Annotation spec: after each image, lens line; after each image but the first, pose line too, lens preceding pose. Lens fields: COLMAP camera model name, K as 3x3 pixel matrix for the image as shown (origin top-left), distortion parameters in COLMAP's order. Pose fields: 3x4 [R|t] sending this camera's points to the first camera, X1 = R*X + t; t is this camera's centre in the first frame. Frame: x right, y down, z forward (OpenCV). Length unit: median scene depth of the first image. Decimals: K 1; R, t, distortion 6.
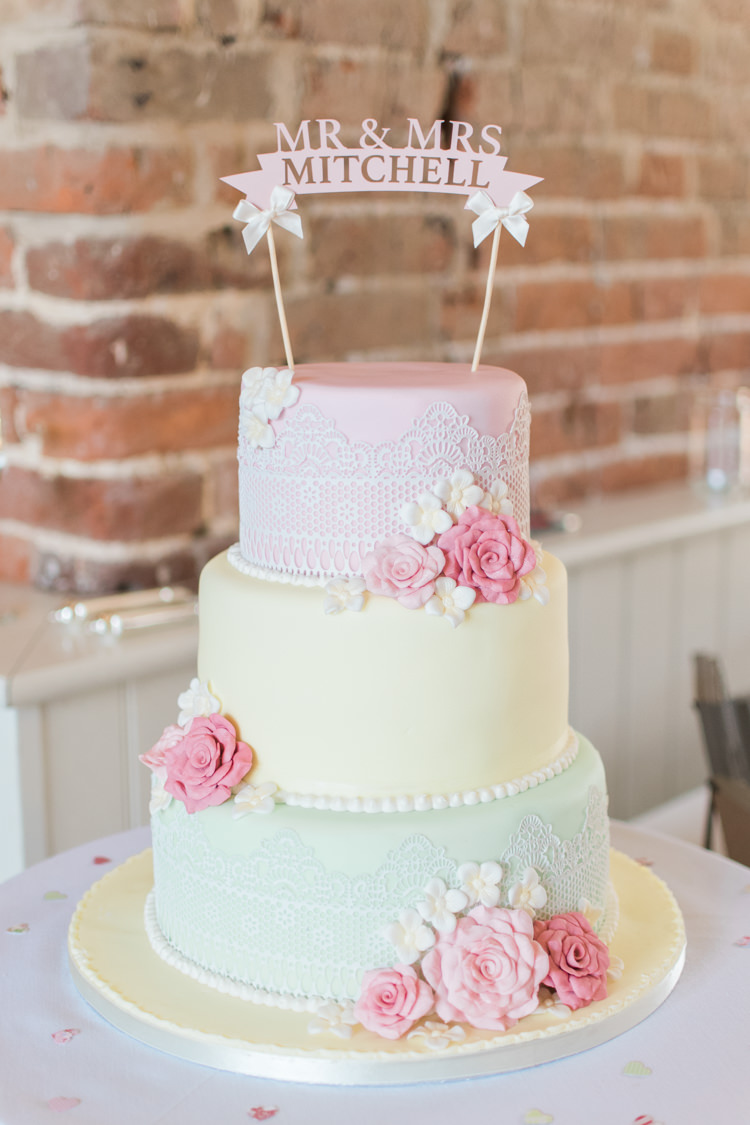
lens RADIAL K [[1747.9, 0, 375.0], [0, 1747.9, 562.5], [0, 0, 1]] dist [0.021411, 0.015532]
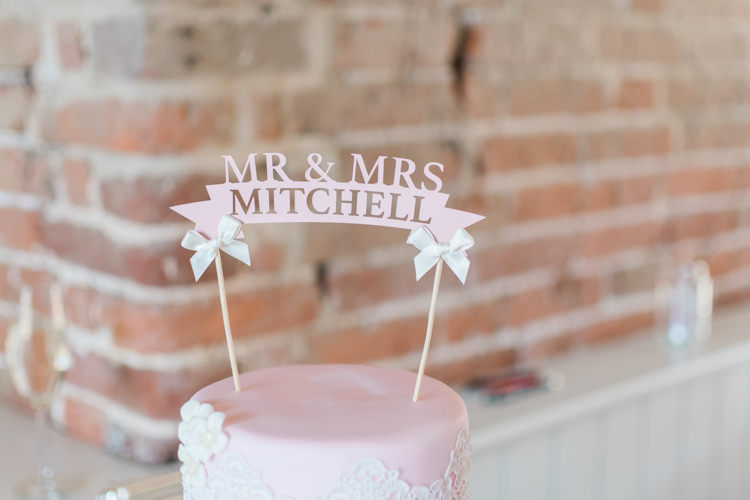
lens RADIAL K [[1165.3, 0, 375.0], [0, 1165.3, 250.0], [0, 0, 1]] dist [0.021411, 0.015532]
pose [[0.997412, 0.017266, -0.069794, 0.079503], [-0.019131, 0.999475, -0.026143, -0.179493], [0.069306, 0.027411, 0.997219, 0.328468]]
